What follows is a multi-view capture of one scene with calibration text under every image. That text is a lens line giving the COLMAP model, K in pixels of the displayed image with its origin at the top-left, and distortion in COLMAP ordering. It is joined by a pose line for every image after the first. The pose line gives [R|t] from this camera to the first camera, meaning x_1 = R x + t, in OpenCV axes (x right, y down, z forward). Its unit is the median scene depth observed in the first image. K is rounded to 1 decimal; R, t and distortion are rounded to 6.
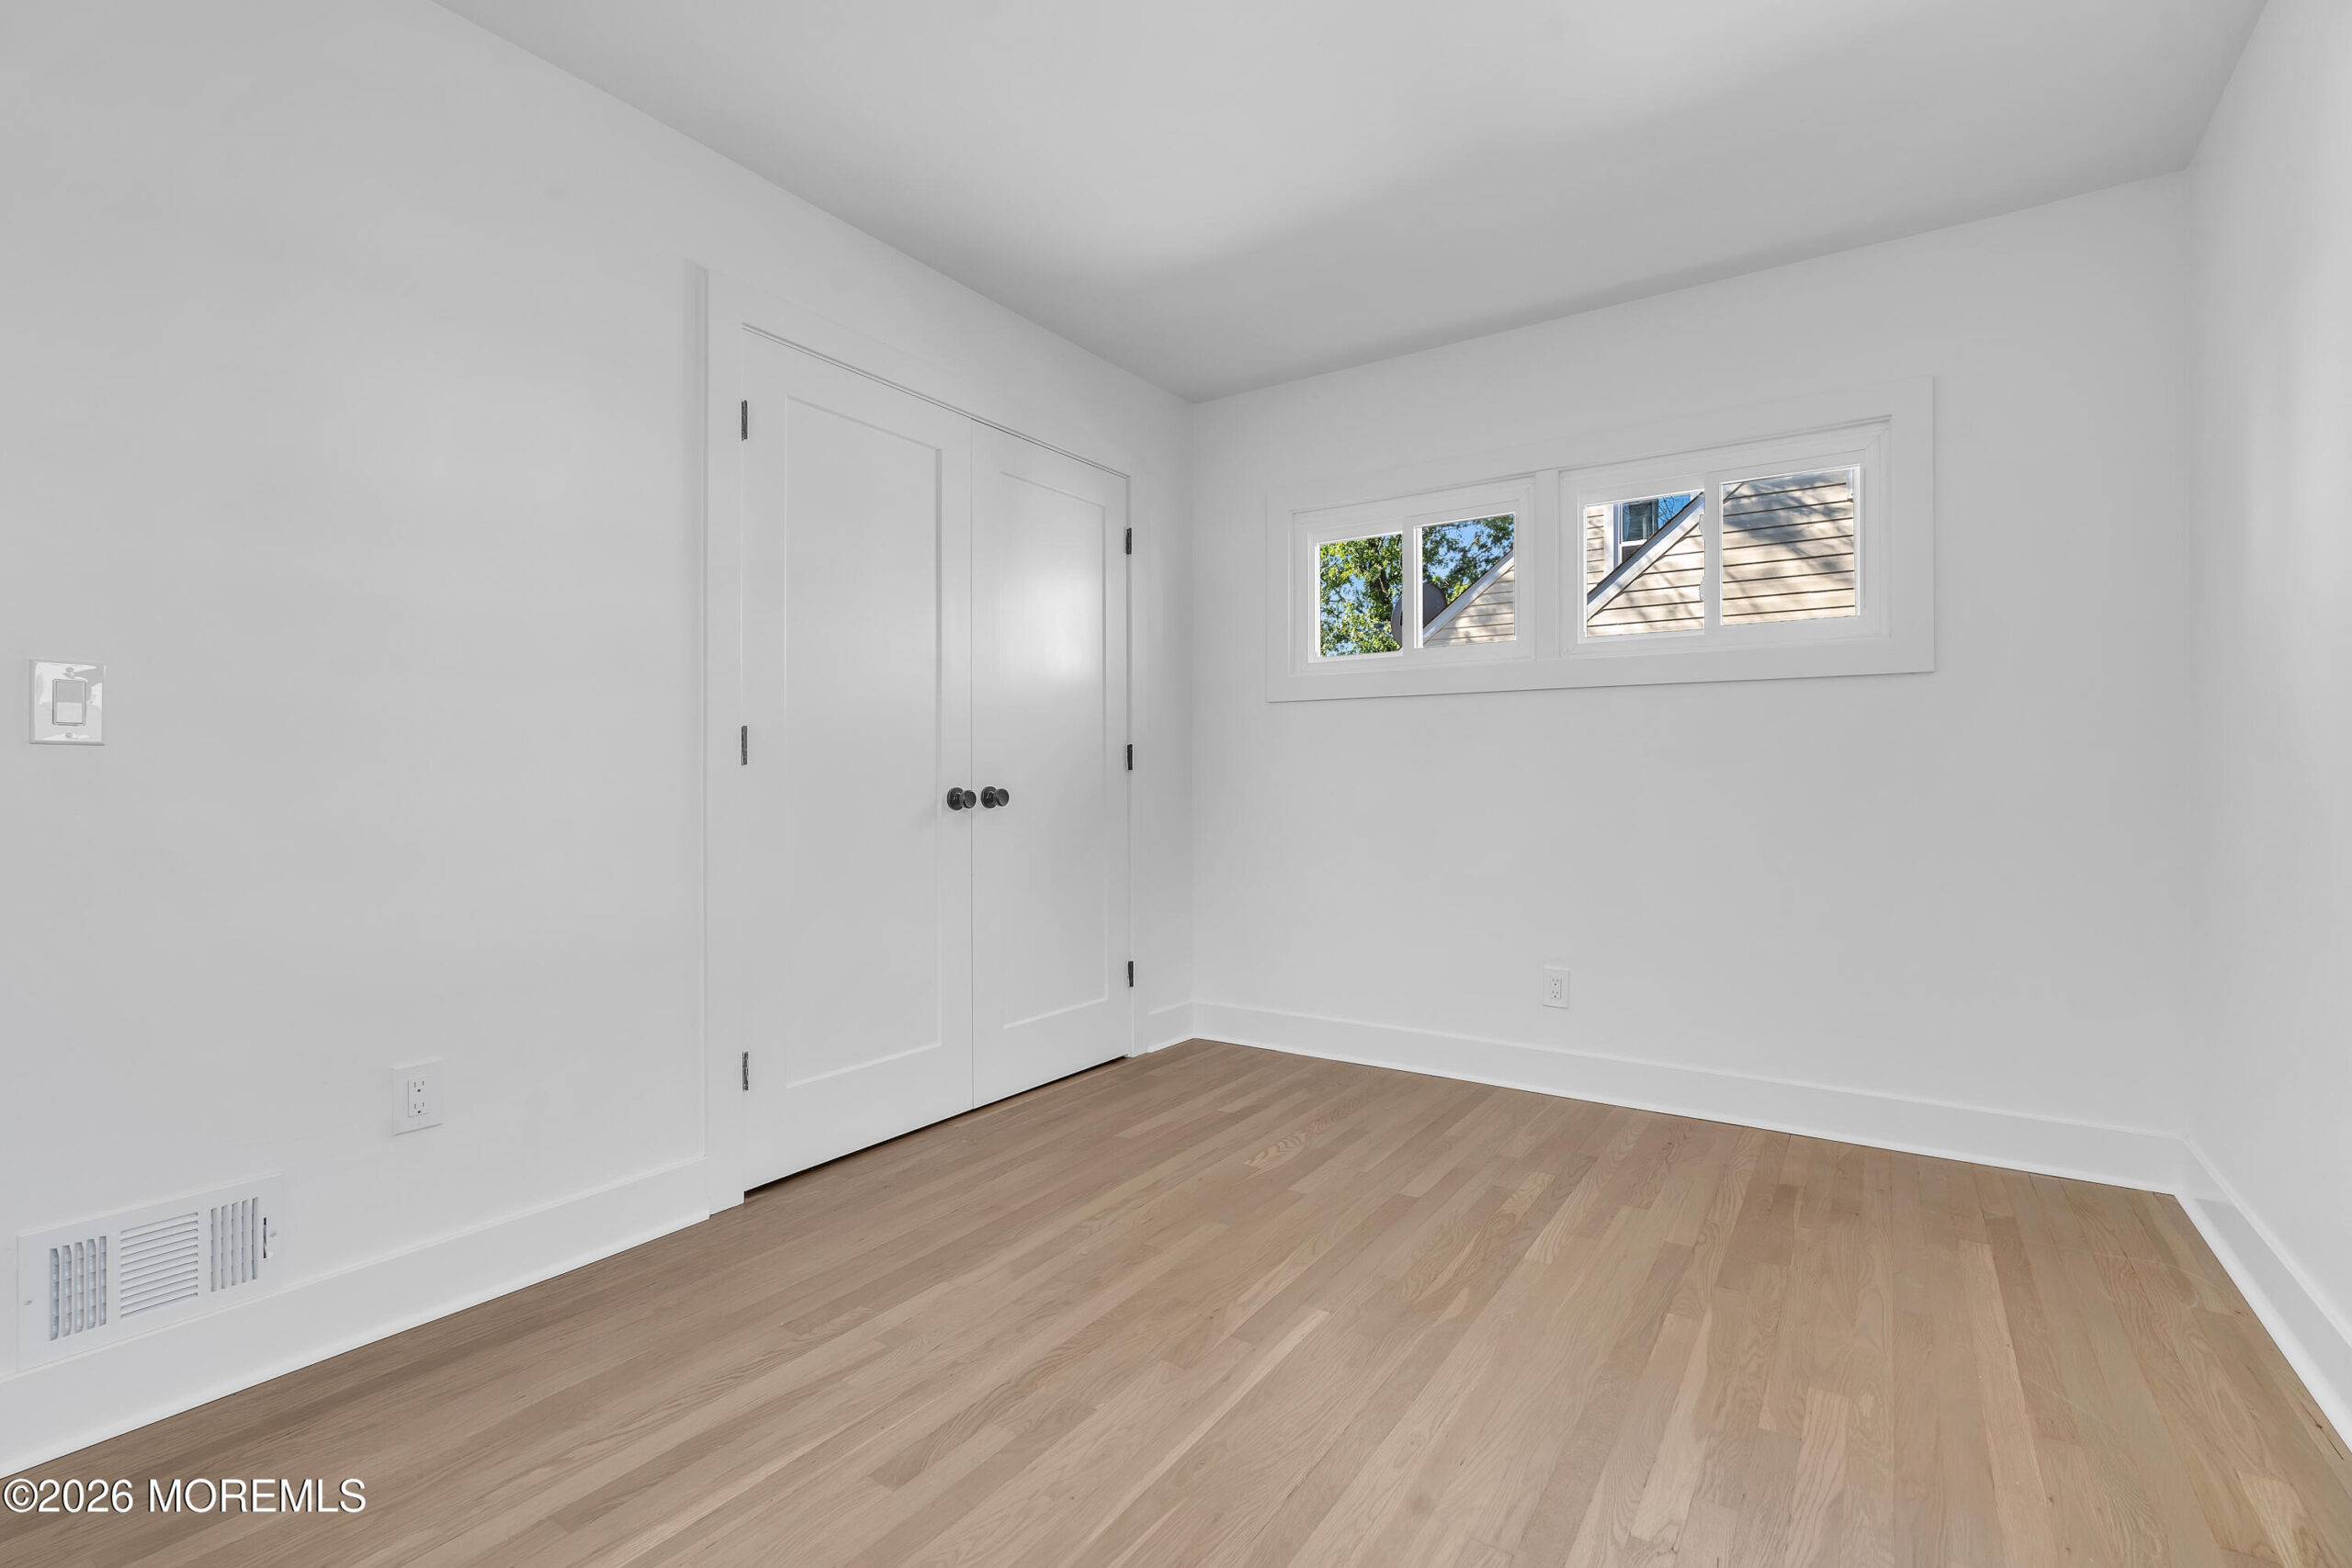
lens RADIAL K [[1065.9, 0, 1177.9], [0, 1065.9, 779.9], [0, 0, 1]] dist [-0.005086, 0.000350]
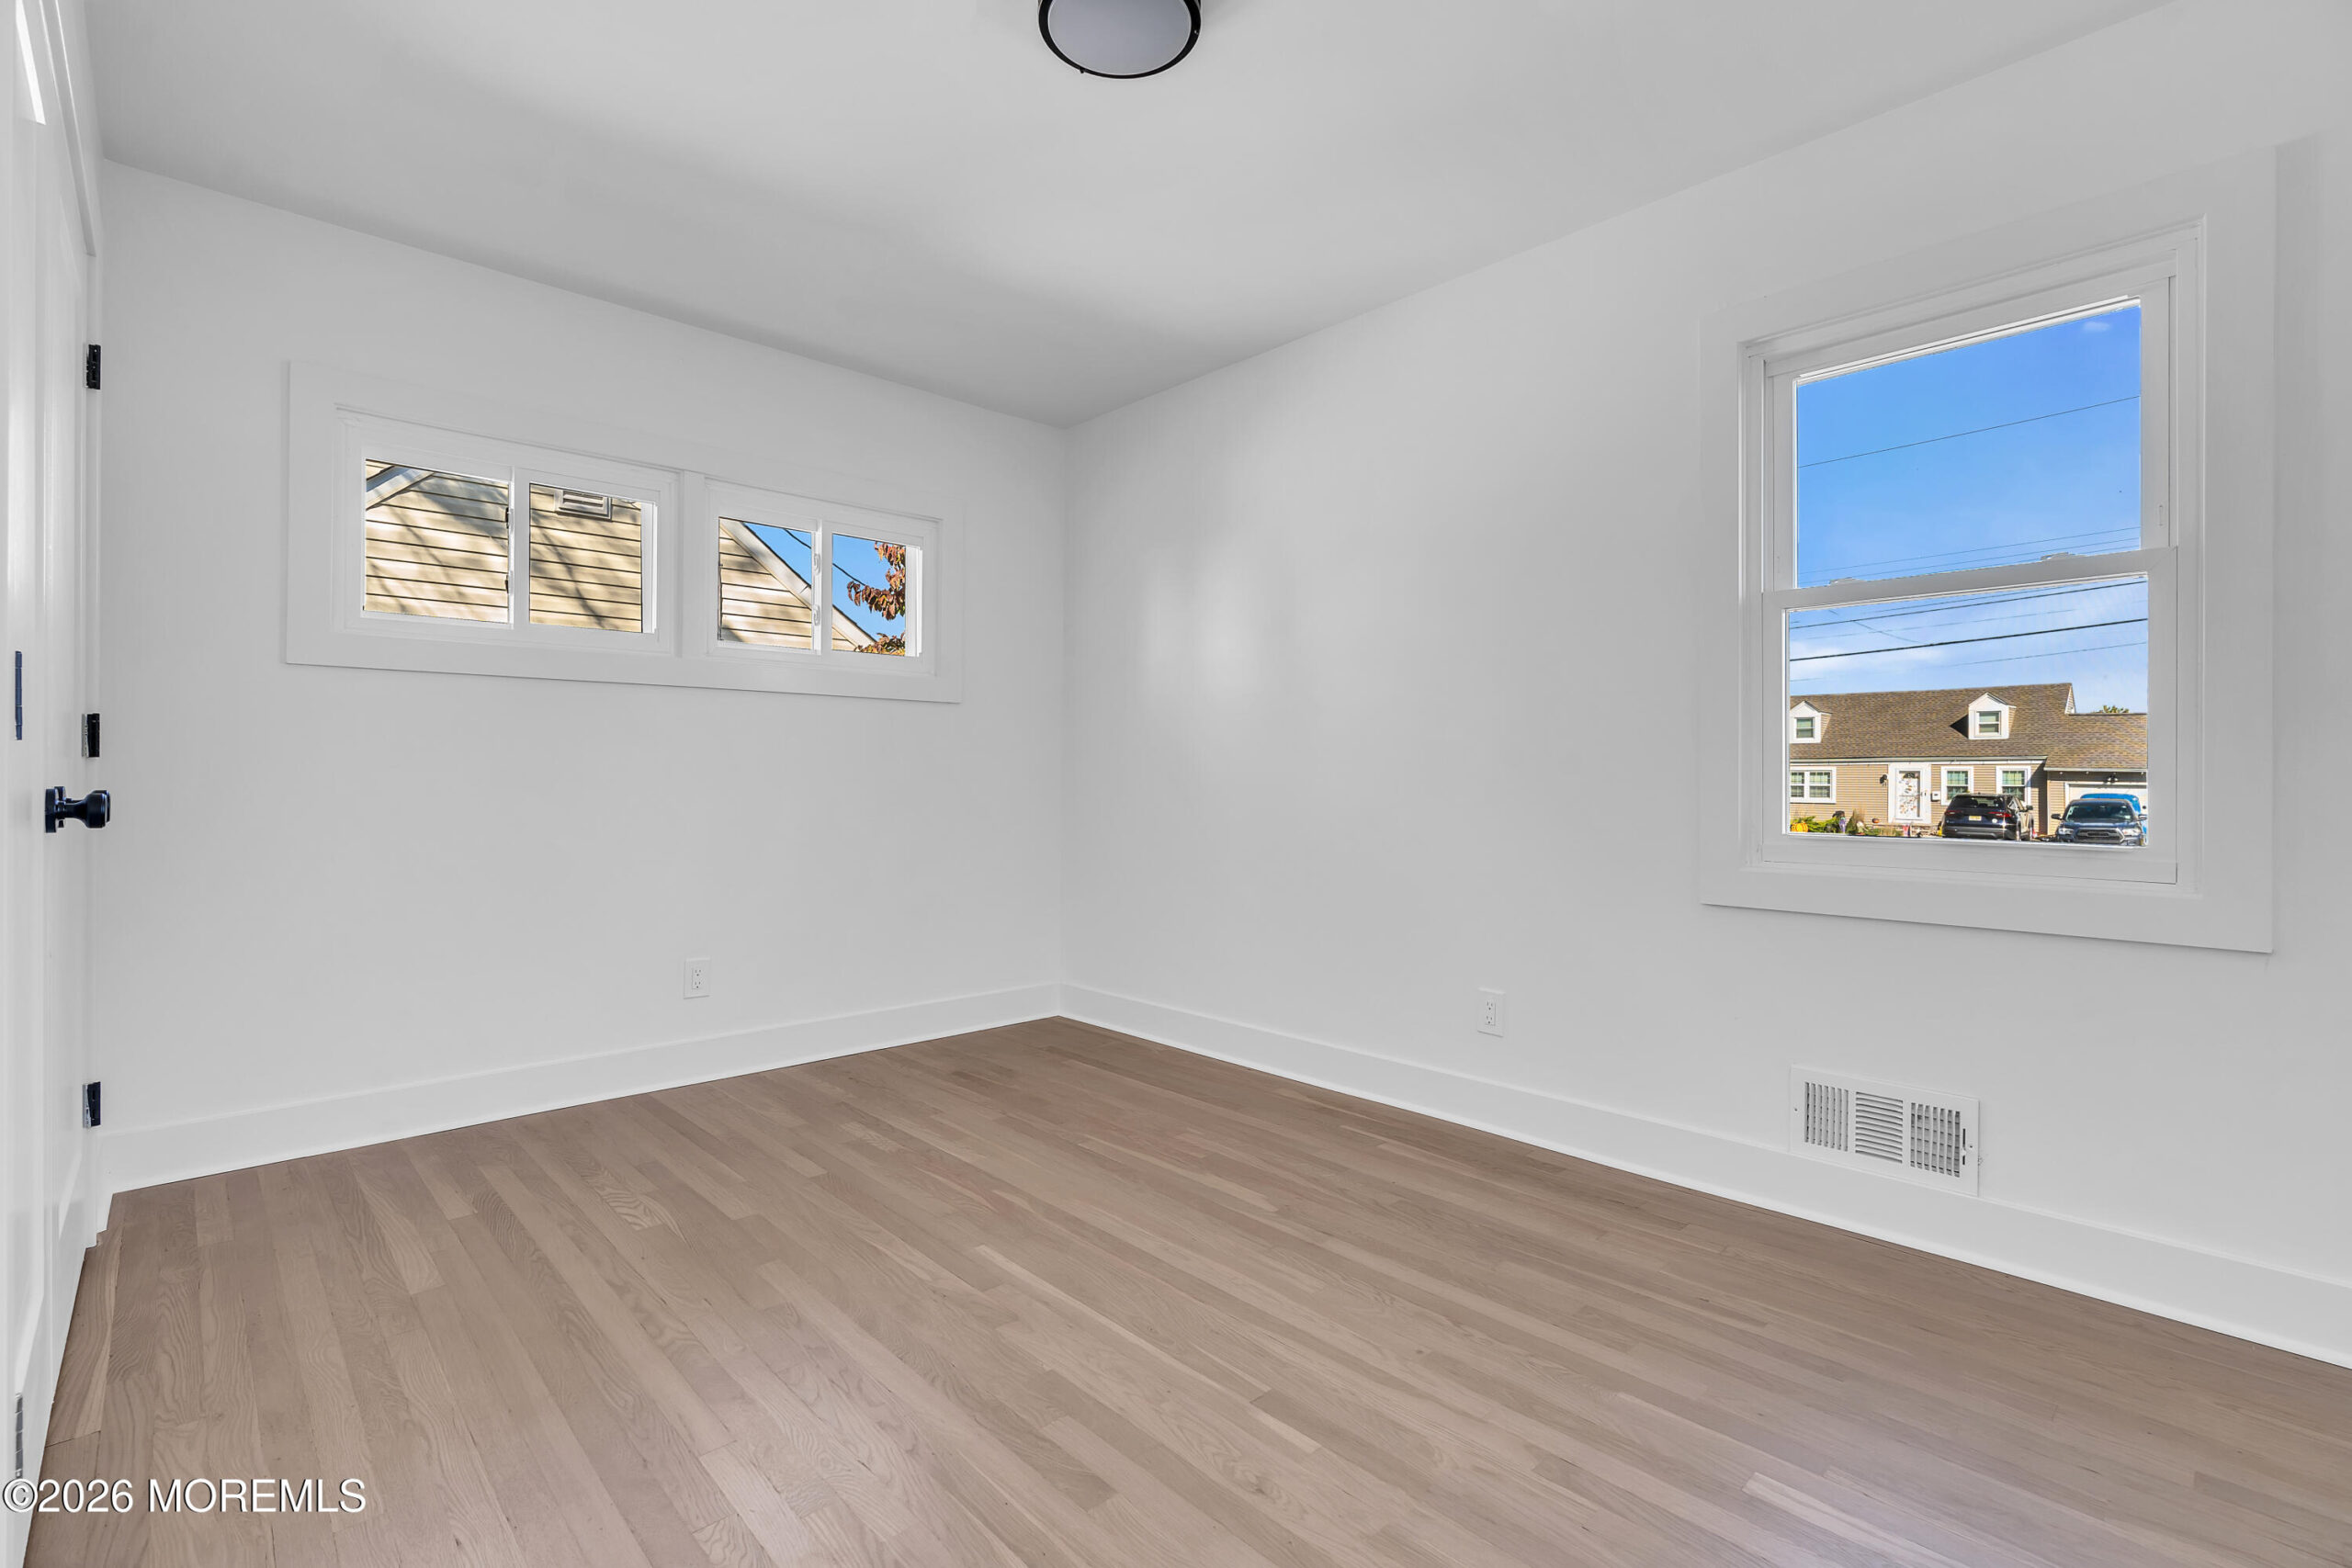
lens RADIAL K [[1065.9, 0, 1181.8], [0, 1065.9, 775.3], [0, 0, 1]] dist [-0.005086, 0.000350]
pose [[0.209596, 0.003109, 0.977783, -0.748558], [-0.004326, 0.999988, -0.002253, -0.000675], [-0.977778, -0.003758, 0.209607, 0.446895]]
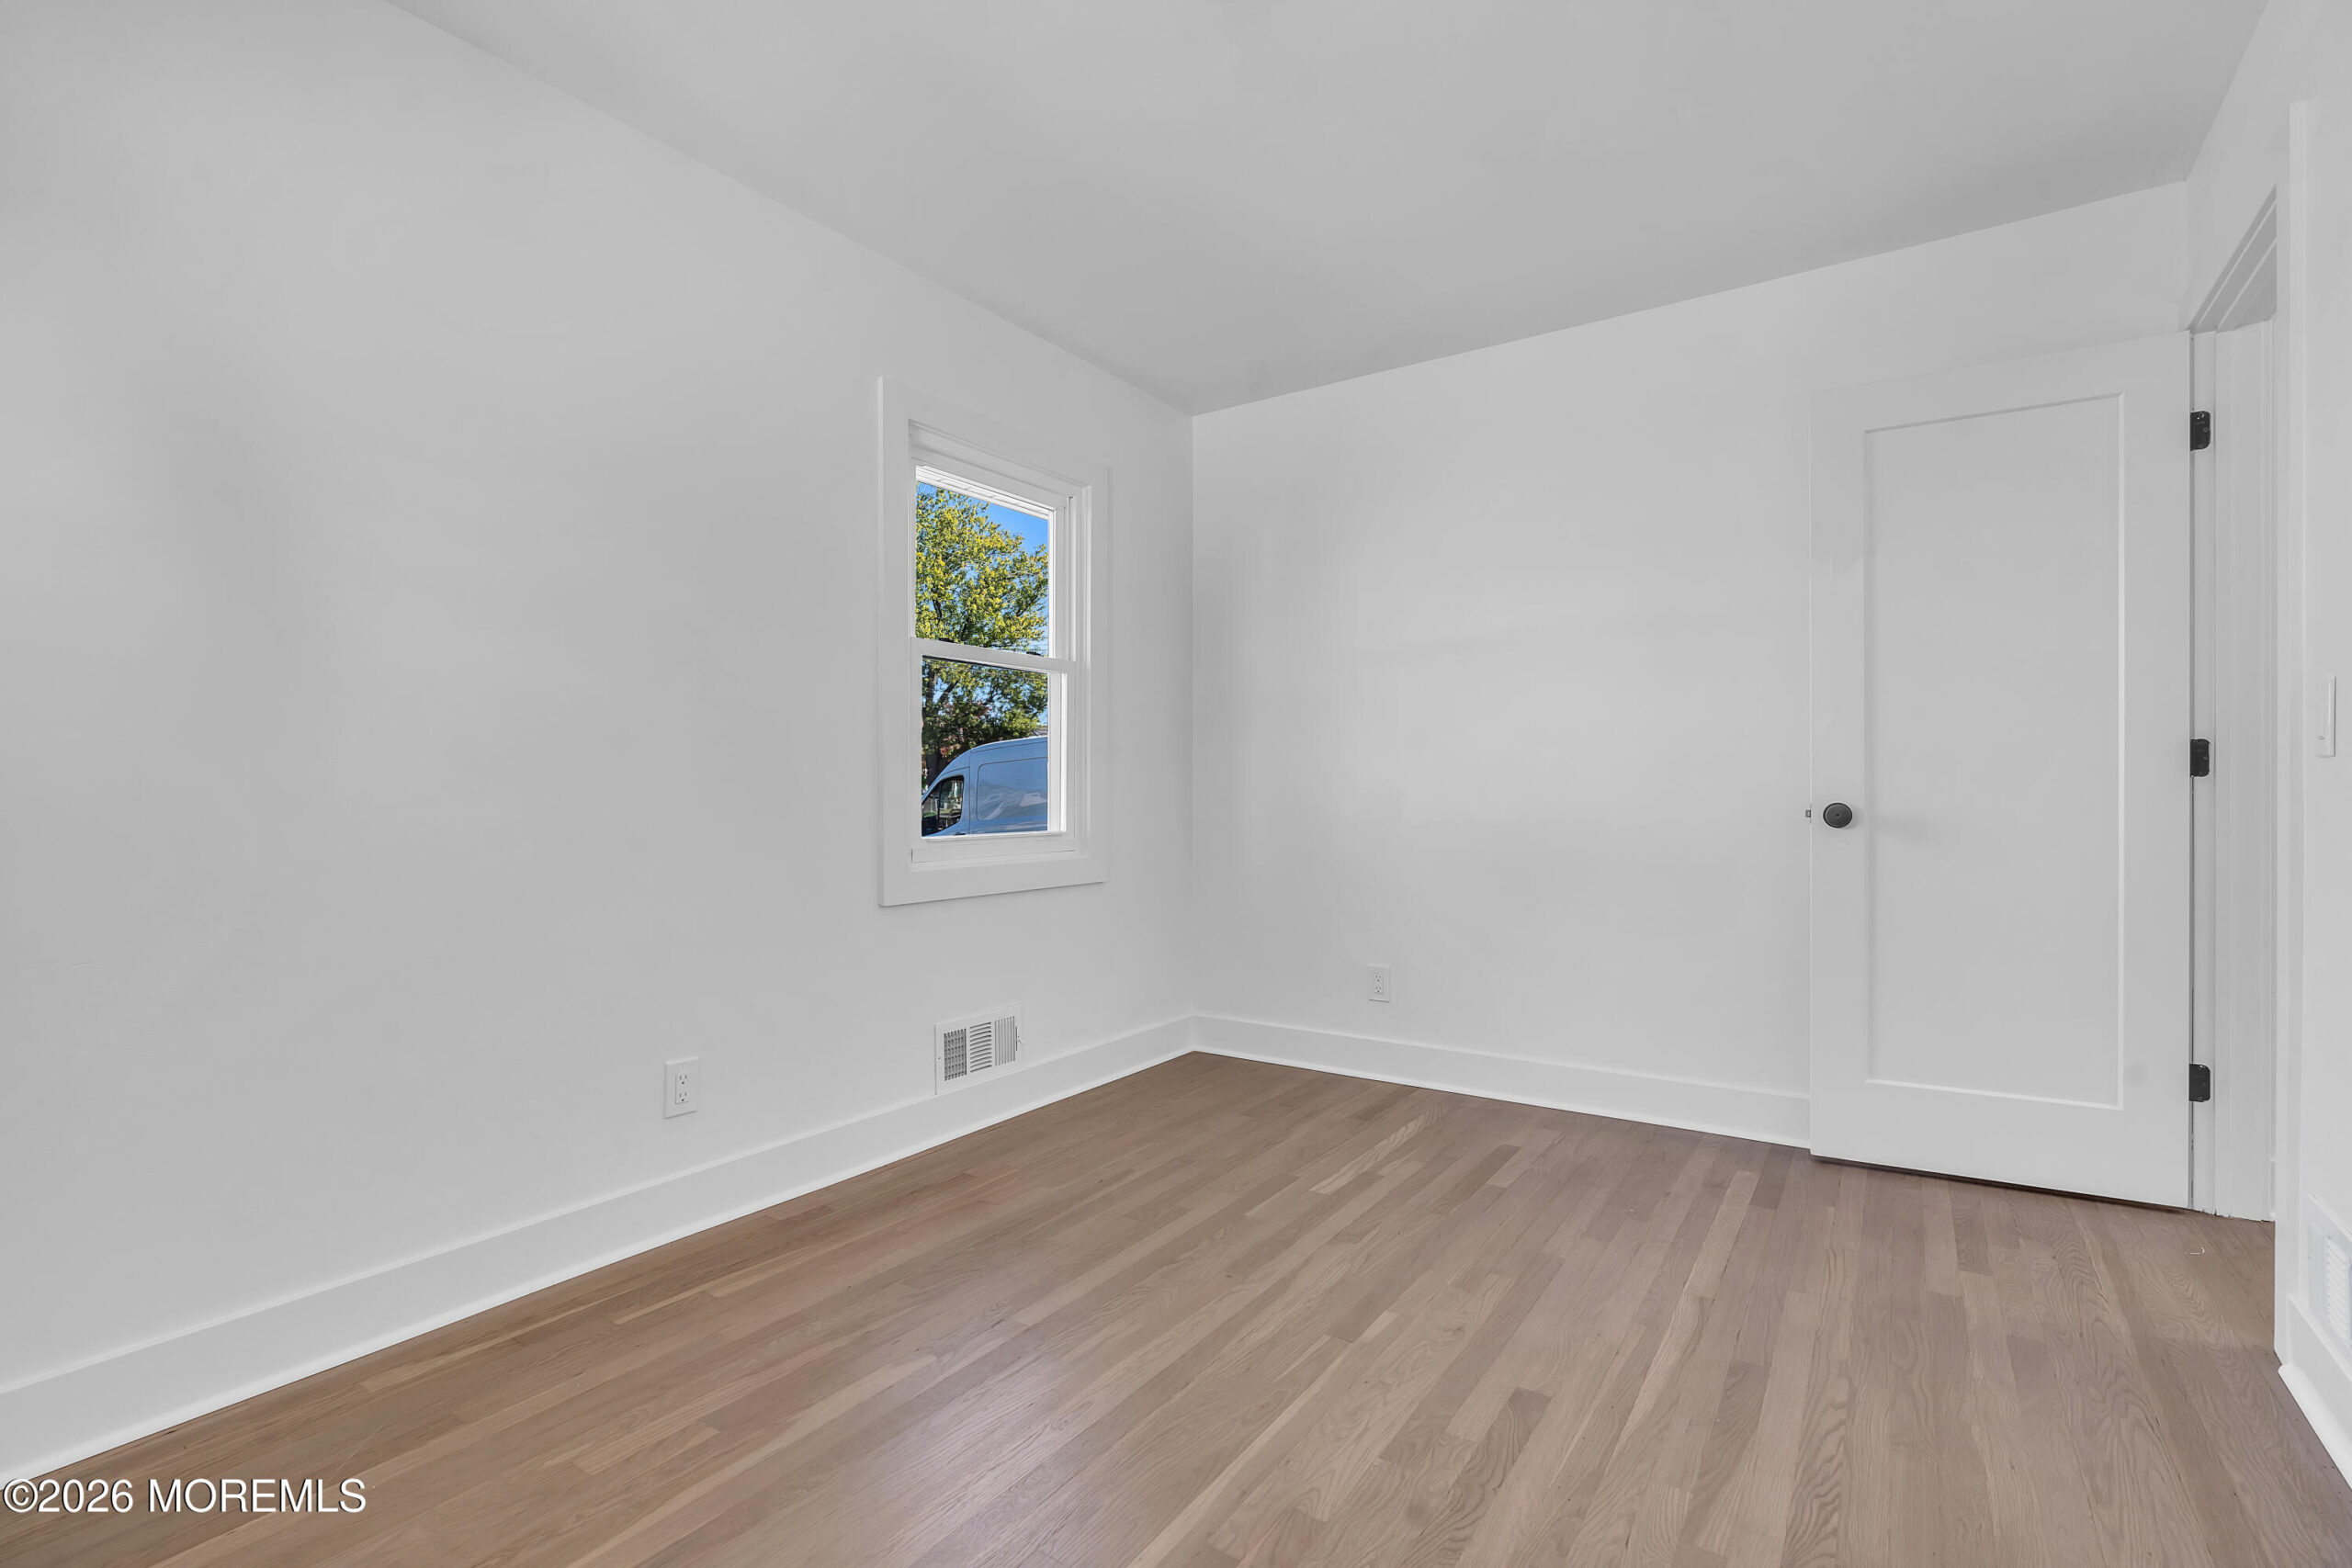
lens RADIAL K [[1065.9, 0, 1177.8], [0, 1065.9, 793.2], [0, 0, 1]] dist [-0.005086, 0.000350]
pose [[-0.999988, 0.002649, -0.004159, 0.072426], [0.002645, 0.999996, 0.000935, -0.001791], [0.004162, 0.000924, -0.999991, 1.335658]]
